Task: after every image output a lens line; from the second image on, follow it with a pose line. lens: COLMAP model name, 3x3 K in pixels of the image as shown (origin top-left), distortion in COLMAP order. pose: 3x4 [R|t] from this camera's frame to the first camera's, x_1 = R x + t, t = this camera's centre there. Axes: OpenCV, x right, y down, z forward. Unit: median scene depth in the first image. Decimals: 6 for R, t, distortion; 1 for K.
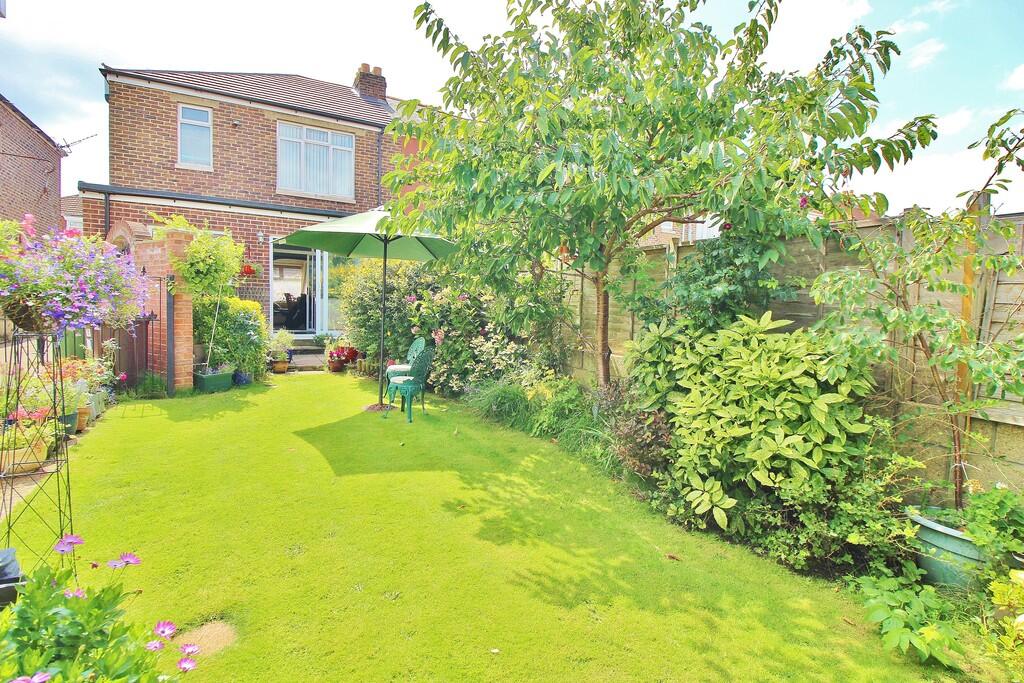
lens RADIAL K [[475.5, 0, 517.8], [0, 475.5, 332.0], [0, 0, 1]] dist [0.001622, -0.014078]
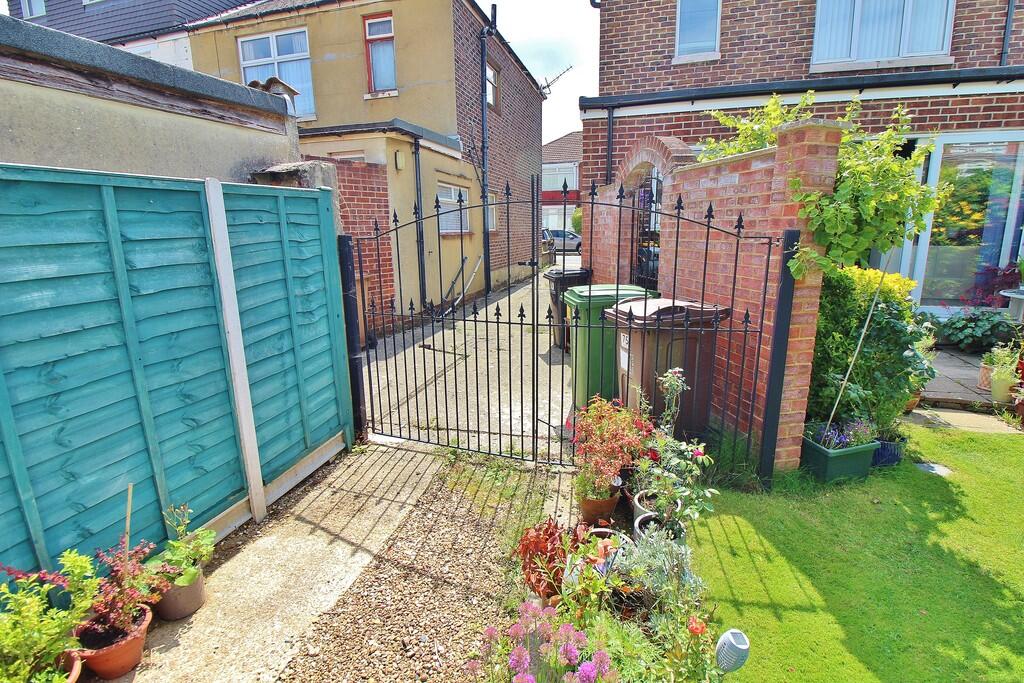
lens RADIAL K [[473.5, 0, 512.7], [0, 473.5, 329.5], [0, 0, 1]] dist [0.001439, -0.014174]
pose [[0.694996, 0.113306, -0.710030, -0.493160], [-0.007418, 0.988583, 0.150496, -0.077960], [0.718975, -0.099328, 0.687902, 0.421335]]
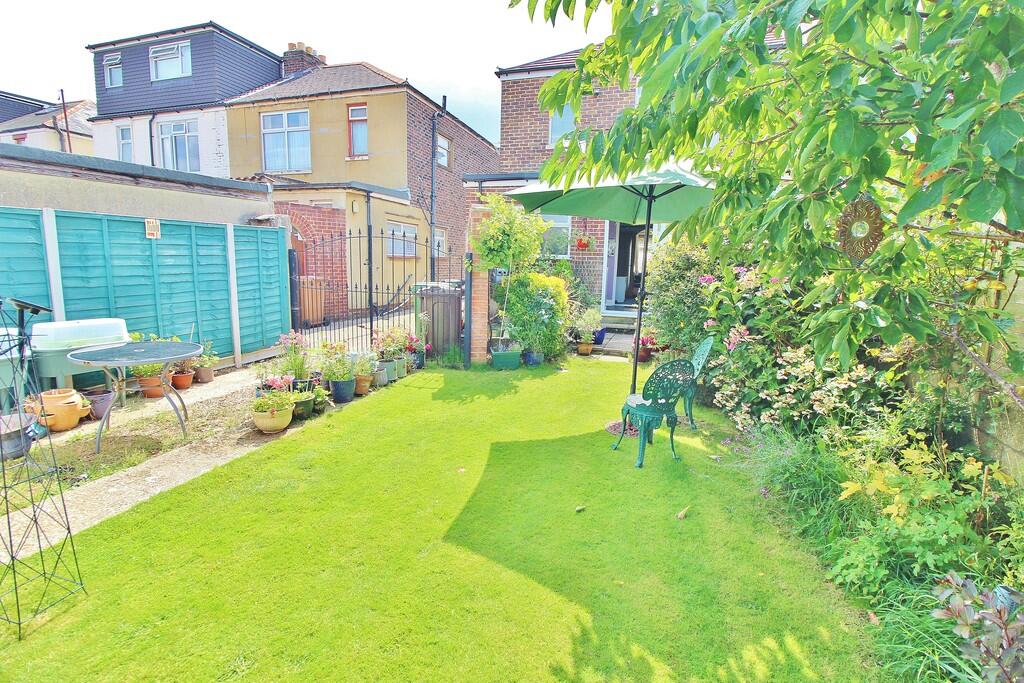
lens RADIAL K [[475.5, 0, 517.8], [0, 475.5, 332.0], [0, 0, 1]] dist [0.001622, -0.014078]
pose [[0.677408, 0.098187, -0.729026, 0.095087], [-0.048511, 0.994857, 0.088913, -0.038436], [0.734007, -0.024864, 0.678687, 0.306256]]
